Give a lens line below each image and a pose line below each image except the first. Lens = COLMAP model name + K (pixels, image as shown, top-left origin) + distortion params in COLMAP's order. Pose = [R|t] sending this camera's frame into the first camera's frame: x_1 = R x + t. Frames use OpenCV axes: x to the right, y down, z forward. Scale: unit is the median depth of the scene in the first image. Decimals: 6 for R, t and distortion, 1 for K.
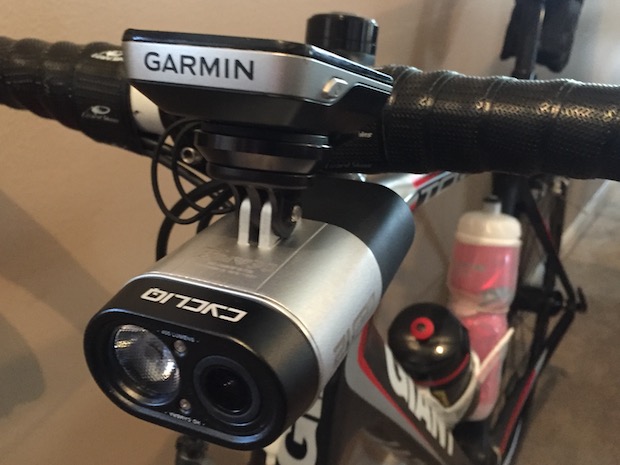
lens RADIAL K [[679.3, 0, 309.8], [0, 679.3, 233.5], [0, 0, 1]] dist [0.045939, 0.000000]
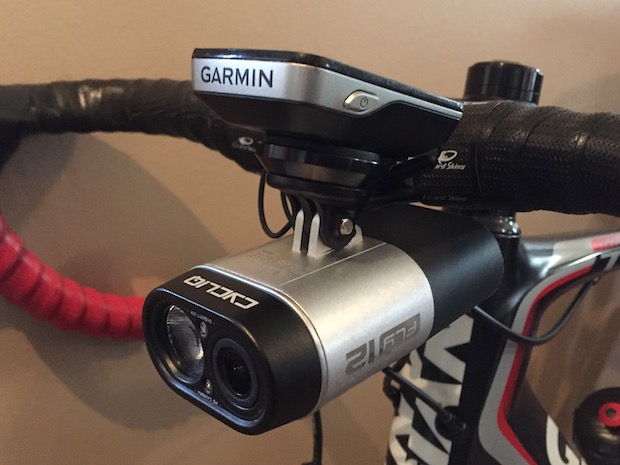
lens RADIAL K [[679.3, 0, 311.4], [0, 679.3, 233.1], [0, 0, 1]] dist [0.045939, 0.000000]
pose [[0.939033, 0.081035, -0.334141, 0.302180], [-0.112894, 0.990617, -0.077023, 0.072771], [0.324764, 0.110049, 0.939371, 0.003262]]
